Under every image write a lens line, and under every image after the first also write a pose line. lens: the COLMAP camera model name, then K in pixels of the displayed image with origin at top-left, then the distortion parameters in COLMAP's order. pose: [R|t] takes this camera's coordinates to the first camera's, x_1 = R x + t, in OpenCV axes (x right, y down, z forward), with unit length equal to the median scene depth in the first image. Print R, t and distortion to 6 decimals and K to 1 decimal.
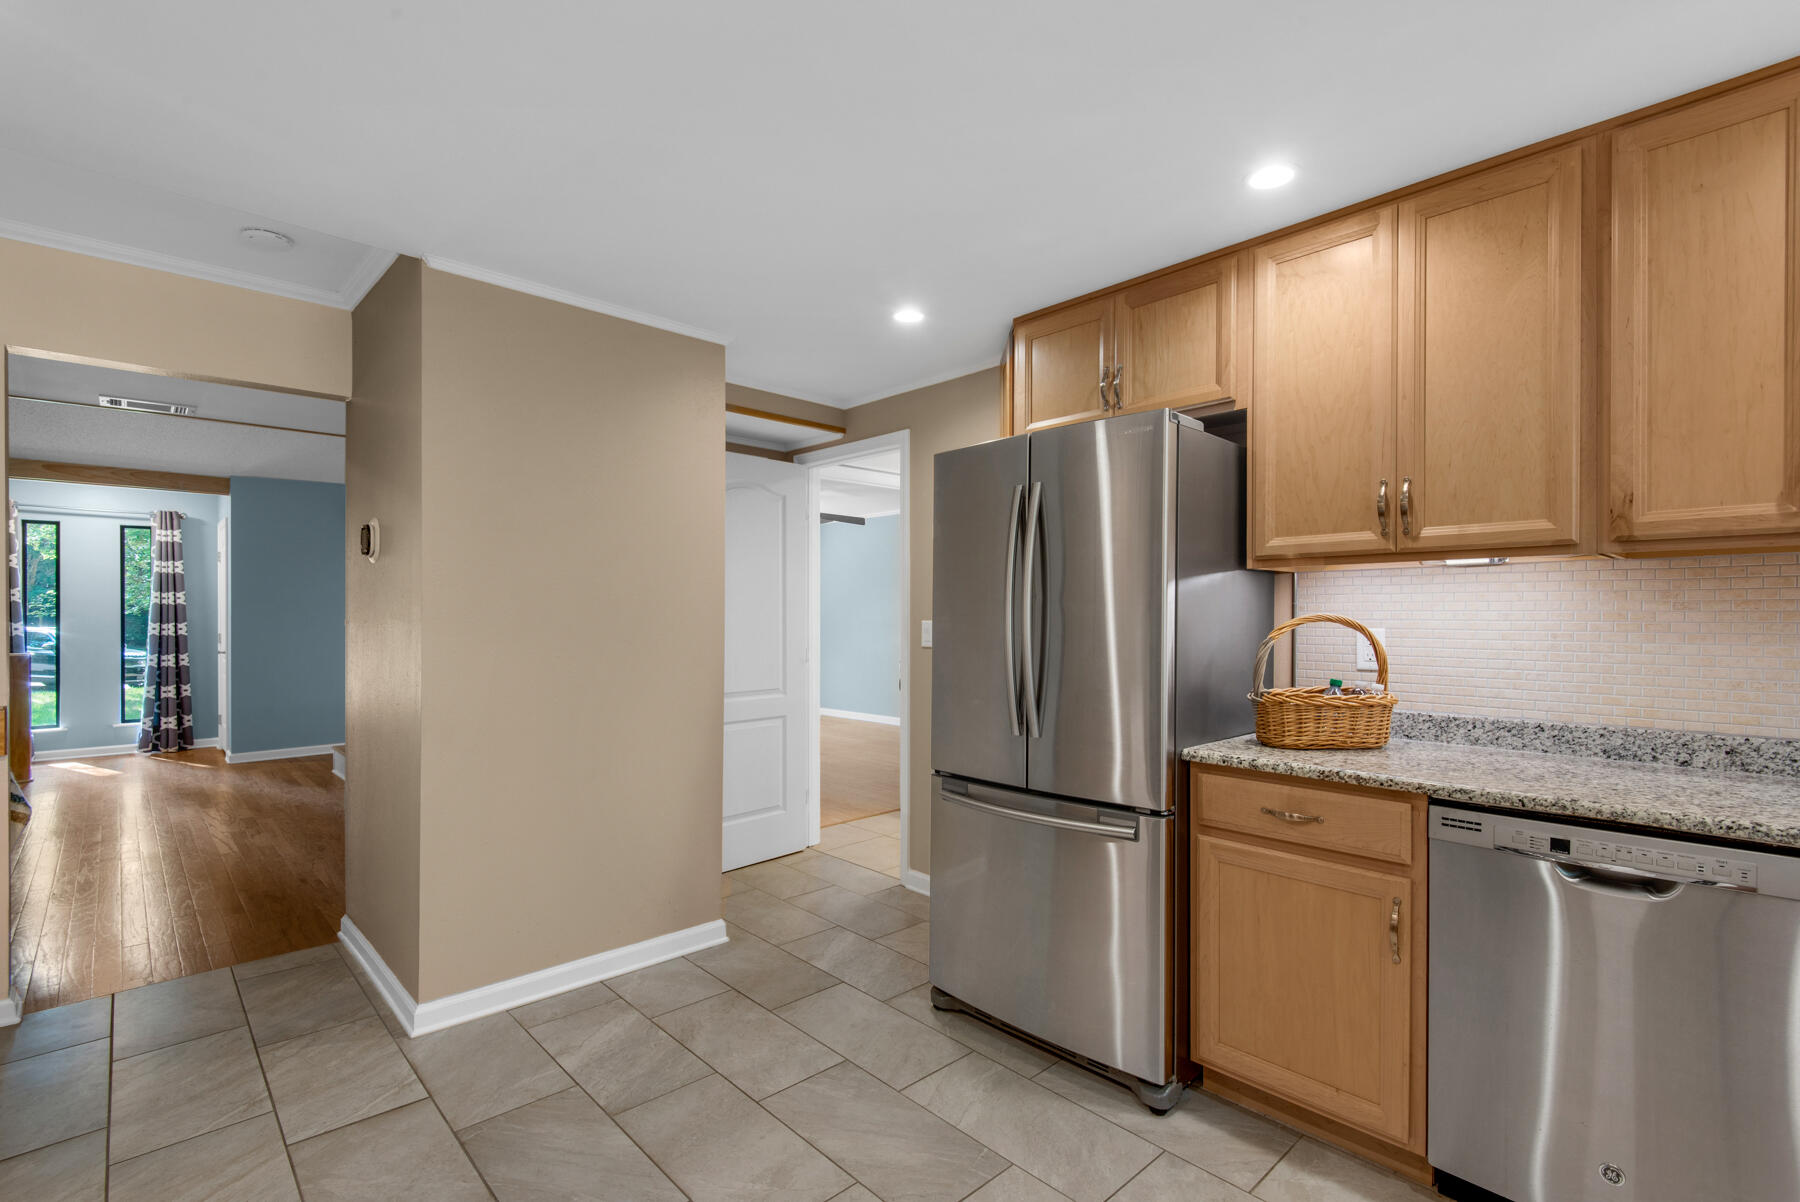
lens RADIAL K [[833.3, 0, 910.1], [0, 833.3, 620.6], [0, 0, 1]] dist [0.002271, -0.000525]
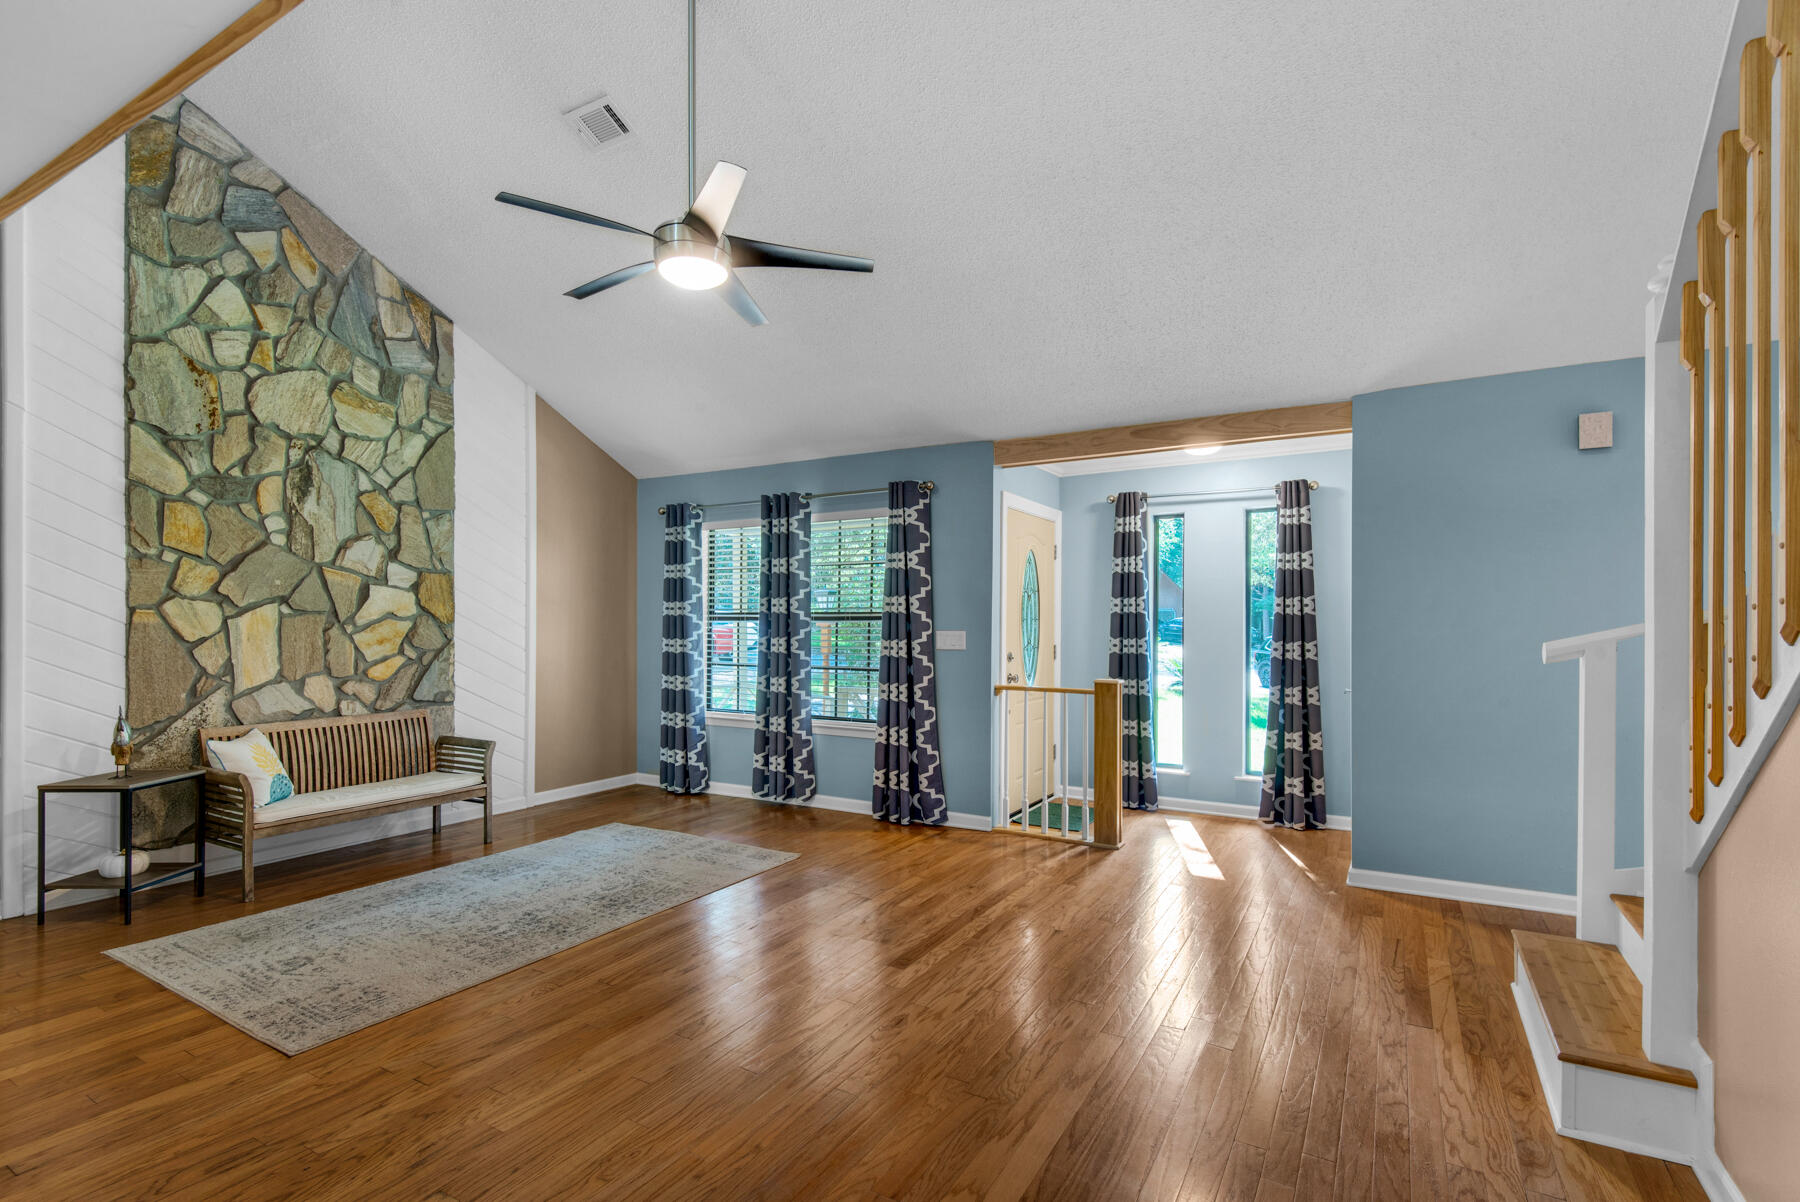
lens RADIAL K [[833.3, 0, 910.1], [0, 833.3, 620.6], [0, 0, 1]] dist [0.002271, -0.000525]
pose [[0.289308, -0.004652, -0.957225, -0.318495], [-0.004155, 0.999973, -0.006116, -0.009048], [0.957227, 0.005747, 0.289281, 0.495676]]
